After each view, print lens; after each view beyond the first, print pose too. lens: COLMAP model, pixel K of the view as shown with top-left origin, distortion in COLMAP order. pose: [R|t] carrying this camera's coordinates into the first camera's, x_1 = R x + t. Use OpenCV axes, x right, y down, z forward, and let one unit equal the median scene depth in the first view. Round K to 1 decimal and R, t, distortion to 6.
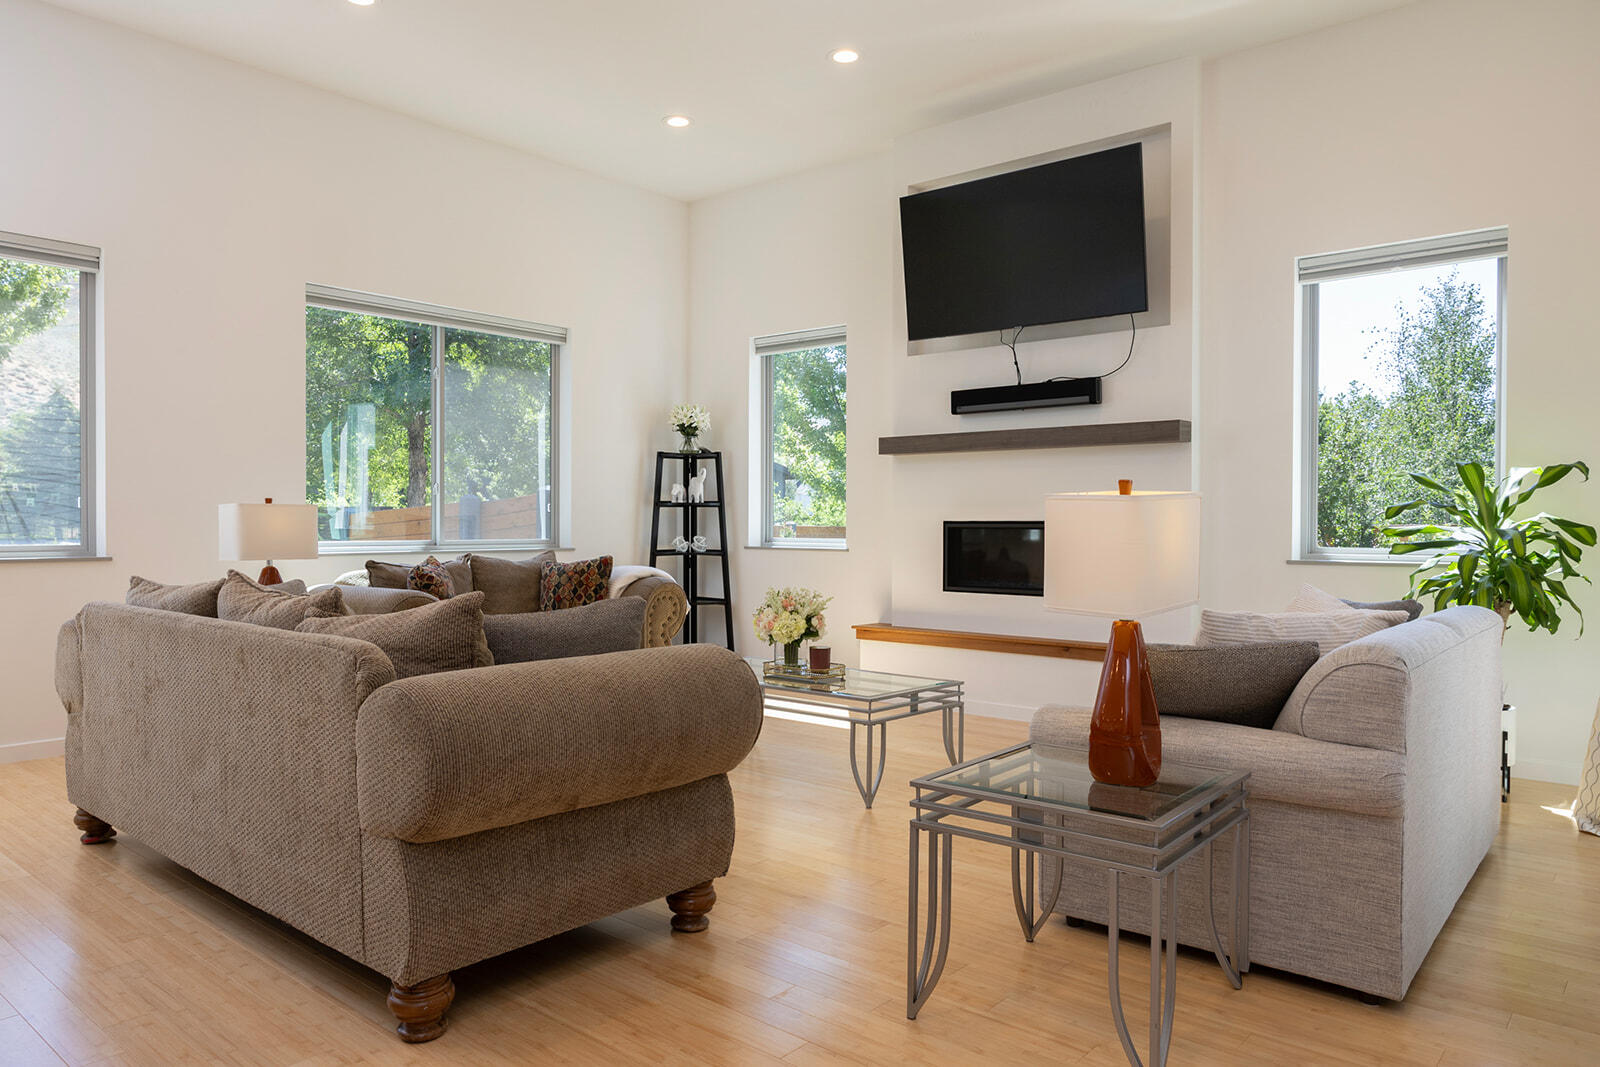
lens RADIAL K [[1077.3, 0, 800.0], [0, 1077.3, 533.5], [0, 0, 1]] dist [0.001897, 0.003659]
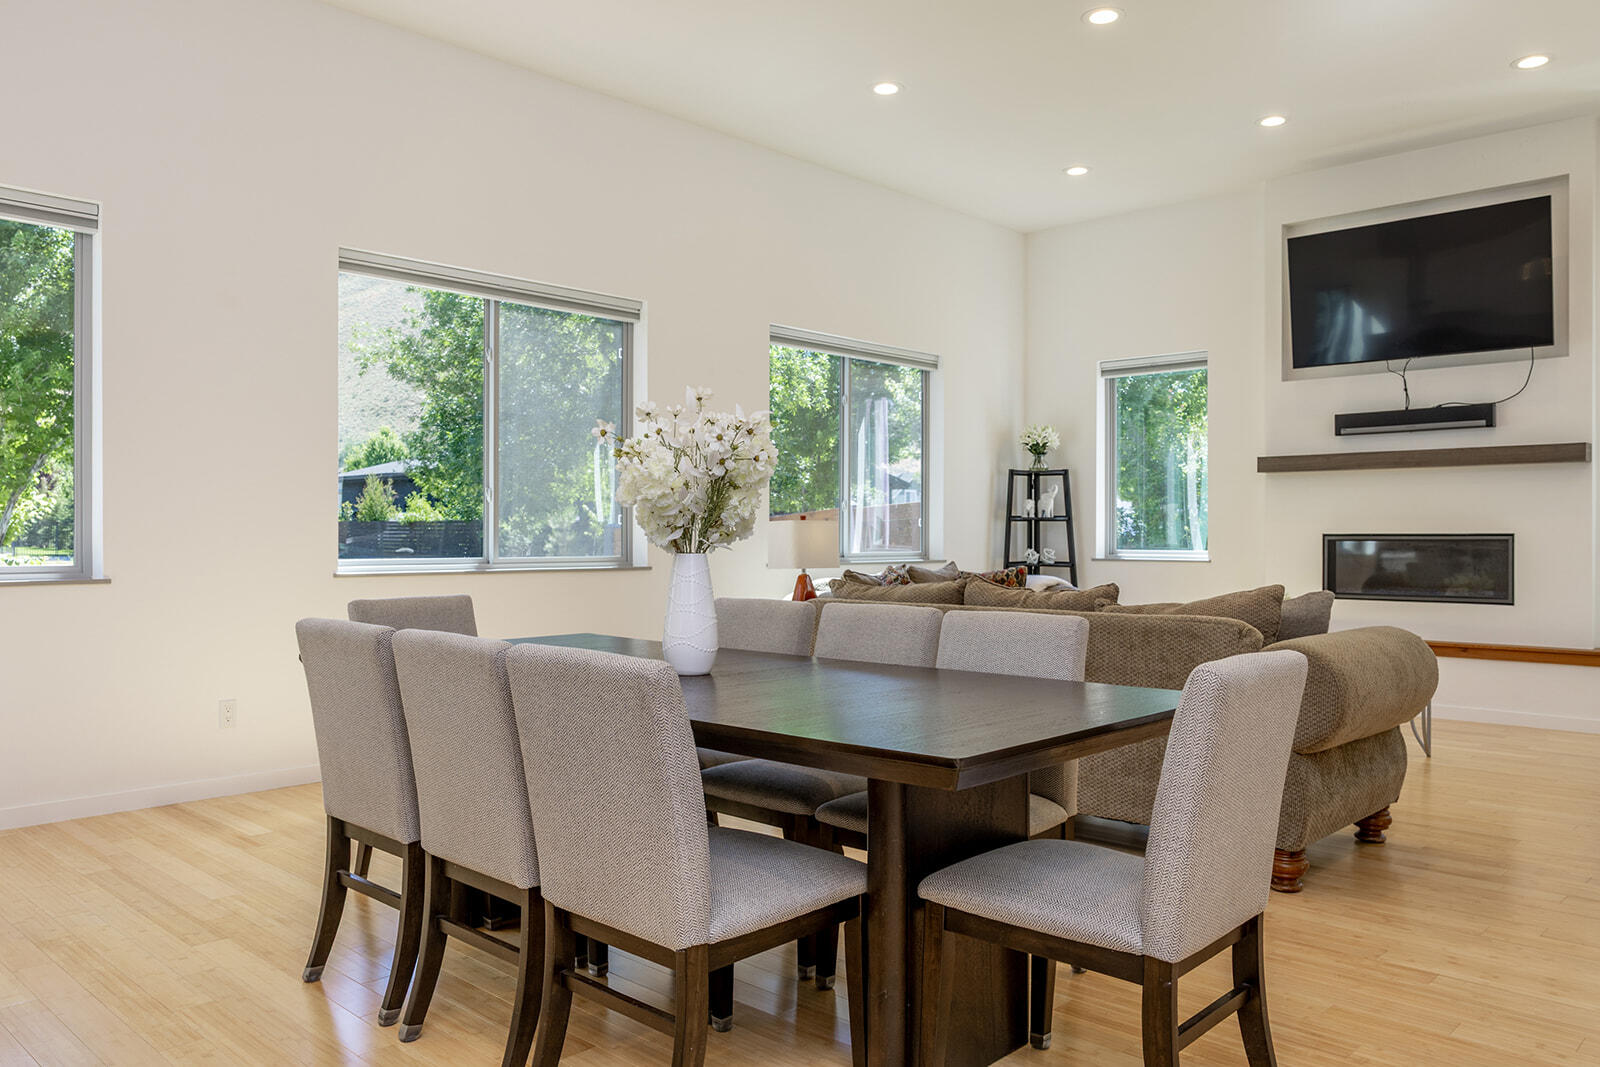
lens RADIAL K [[1201.6, 0, 800.0], [0, 1201.6, 533.5], [0, 0, 1]] dist [-0.005869, 0.003638]
pose [[0.998502, -0.002119, -0.054680, -0.319459], [0.001432, 0.999920, -0.012599, 0.002331], [0.054703, 0.012502, 0.998424, -0.227684]]
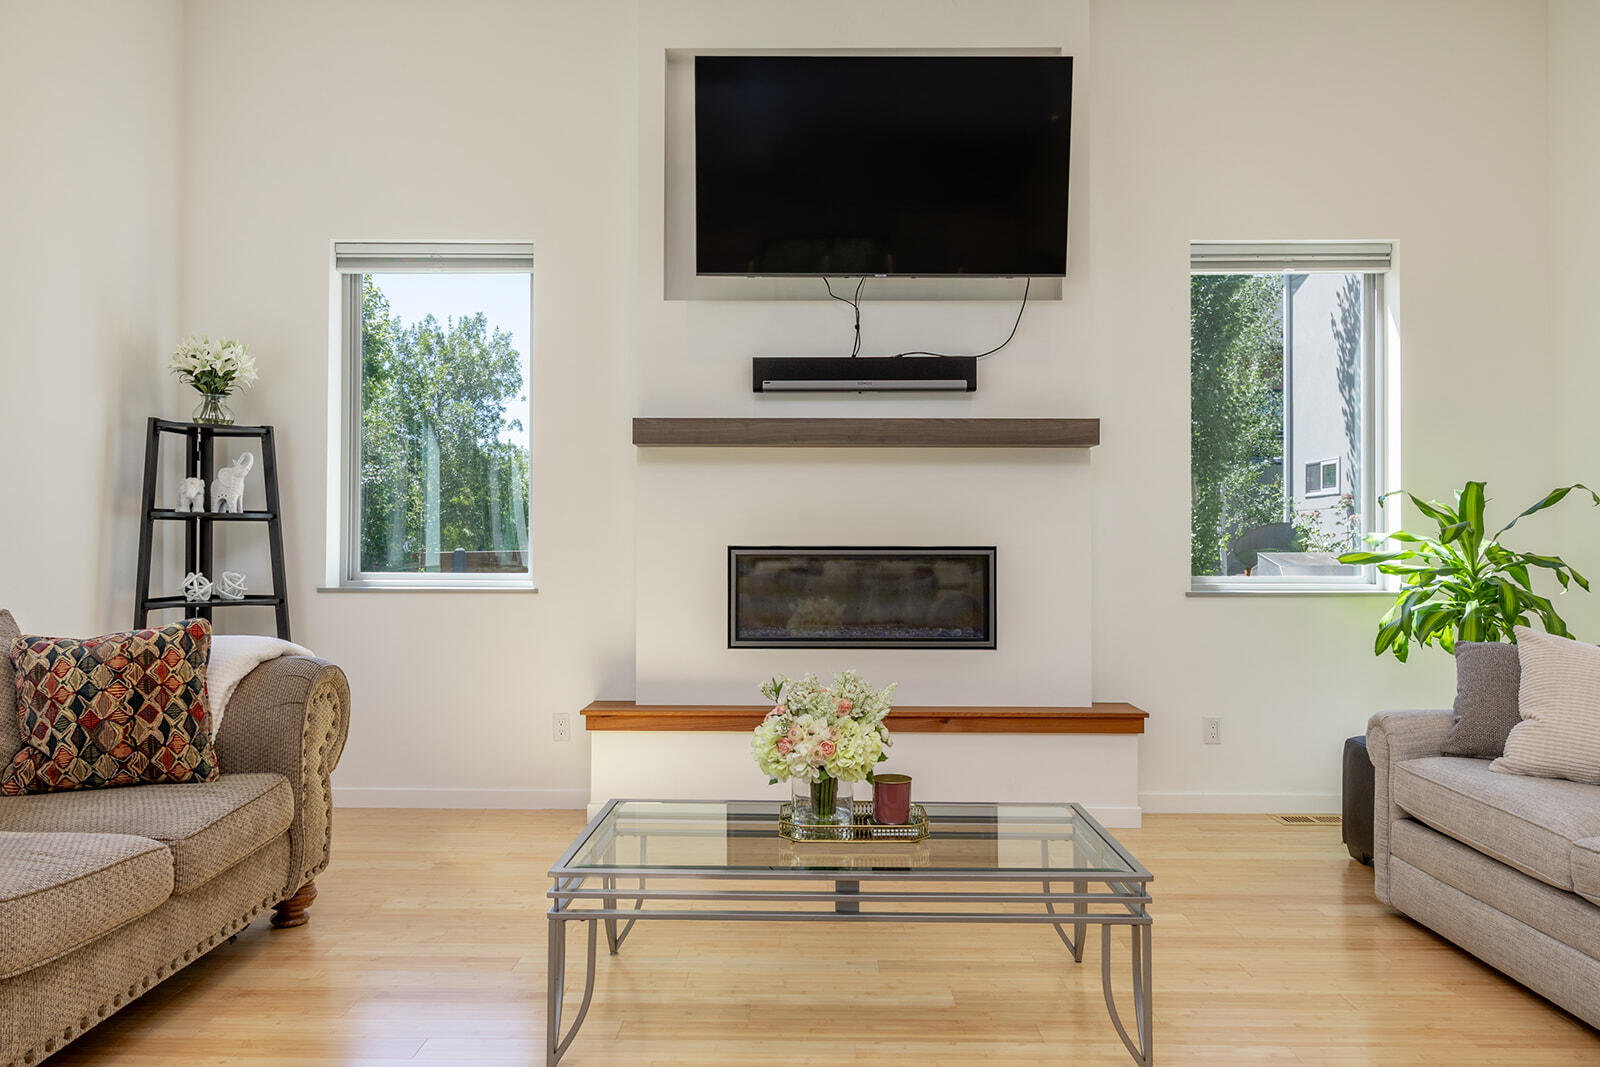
lens RADIAL K [[1077.3, 0, 800.0], [0, 1077.3, 533.5], [0, 0, 1]] dist [0.001897, 0.003659]
pose [[0.770219, 0.007009, 0.637741, -0.263404], [0.005894, 0.999819, -0.018107, -0.006770], [-0.637752, 0.017706, 0.770038, 0.436408]]
